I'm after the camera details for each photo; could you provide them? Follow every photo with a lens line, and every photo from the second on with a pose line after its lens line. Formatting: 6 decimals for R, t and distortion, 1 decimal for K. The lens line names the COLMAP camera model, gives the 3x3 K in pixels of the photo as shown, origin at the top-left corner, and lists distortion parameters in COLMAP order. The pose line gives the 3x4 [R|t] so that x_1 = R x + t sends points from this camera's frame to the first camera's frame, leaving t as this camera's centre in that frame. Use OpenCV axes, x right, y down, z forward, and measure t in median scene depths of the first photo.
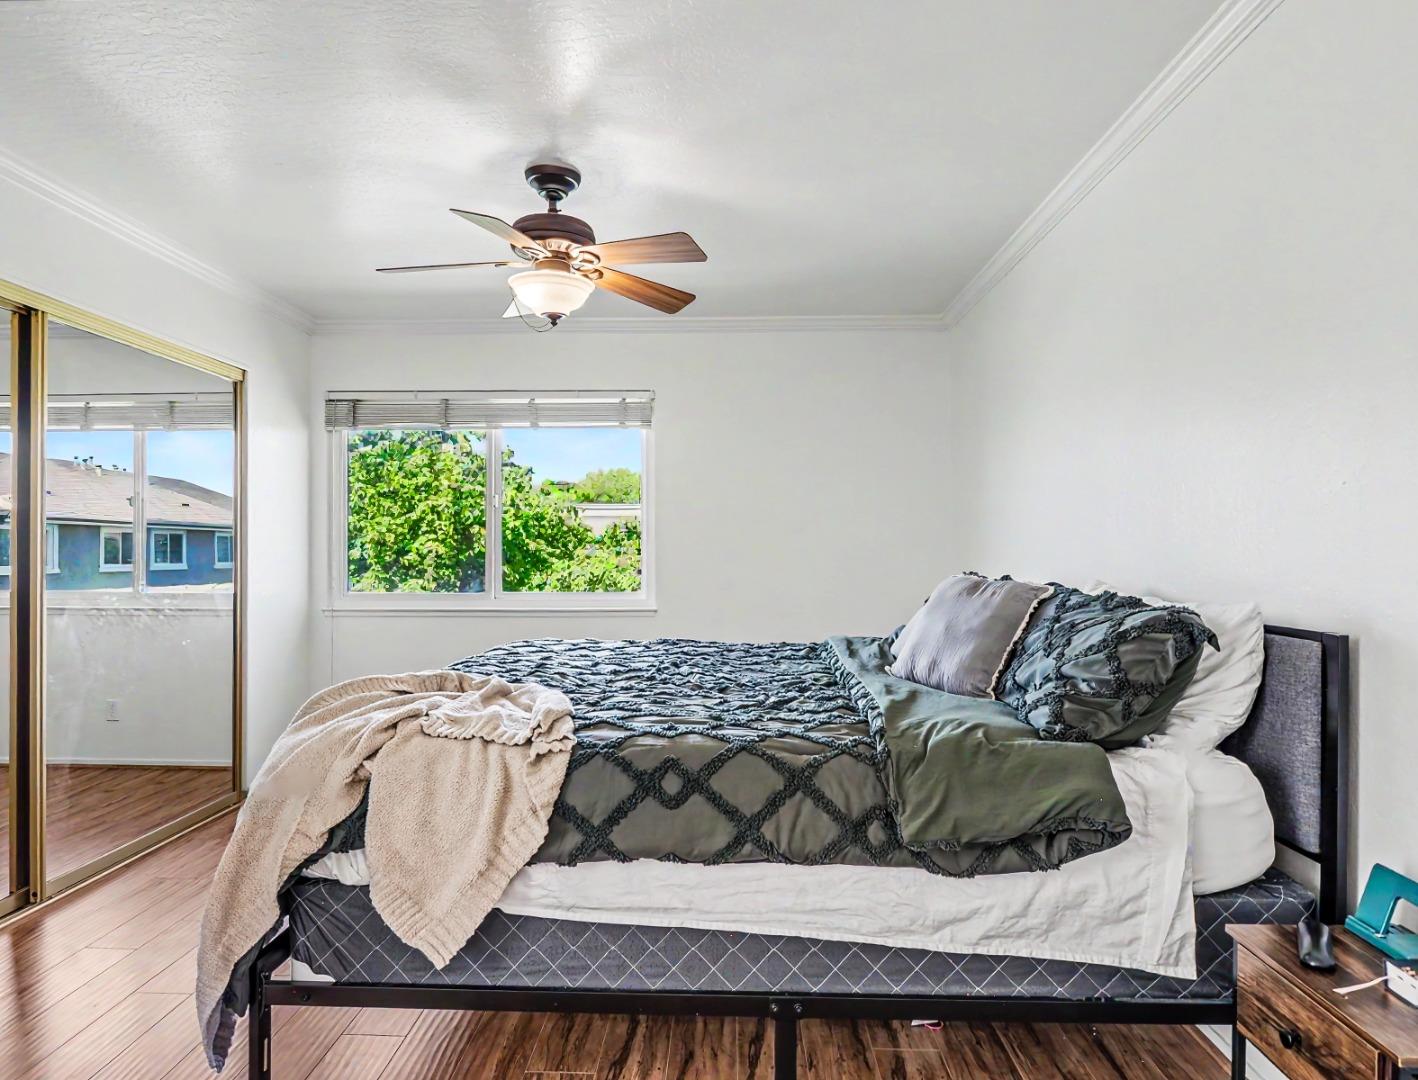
lens RADIAL K [[778.8, 0, 731.3], [0, 778.8, 540.8], [0, 0, 1]] dist [-0.004034, -0.001571]
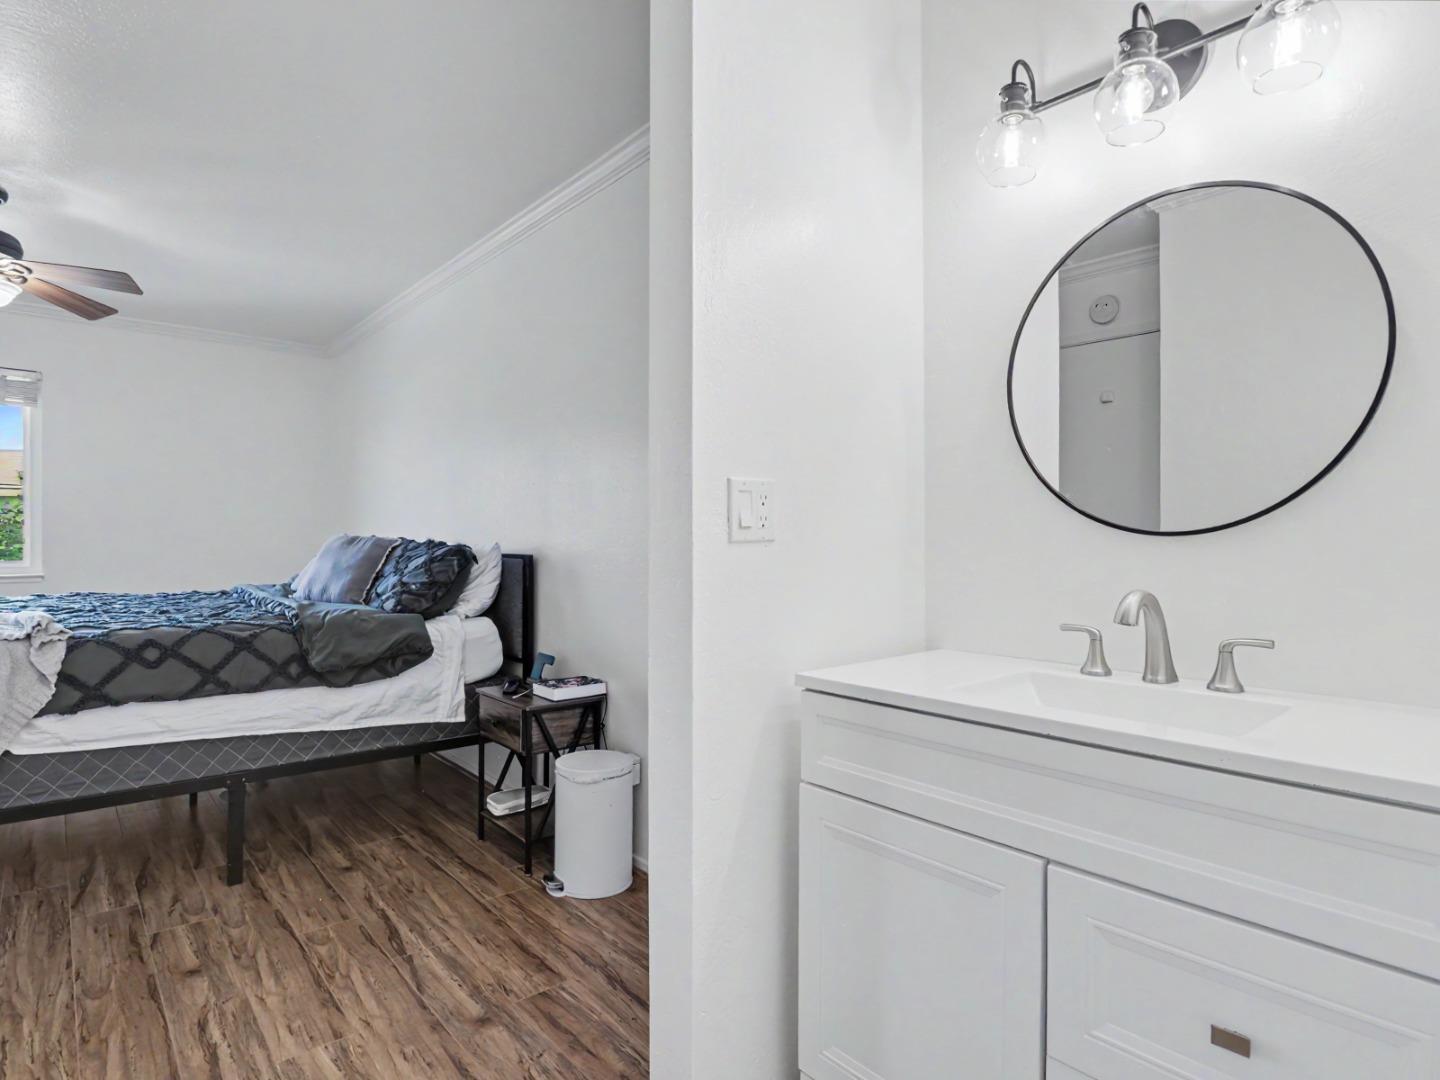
lens RADIAL K [[795.0, 0, 714.8], [0, 795.0, 547.9], [0, 0, 1]] dist [-0.011263, -0.002609]
pose [[0.739326, -0.000719, 0.673347, -0.306112], [-0.005984, 0.999953, 0.007638, 0.077846], [-0.673321, -0.009676, 0.739287, -0.929819]]
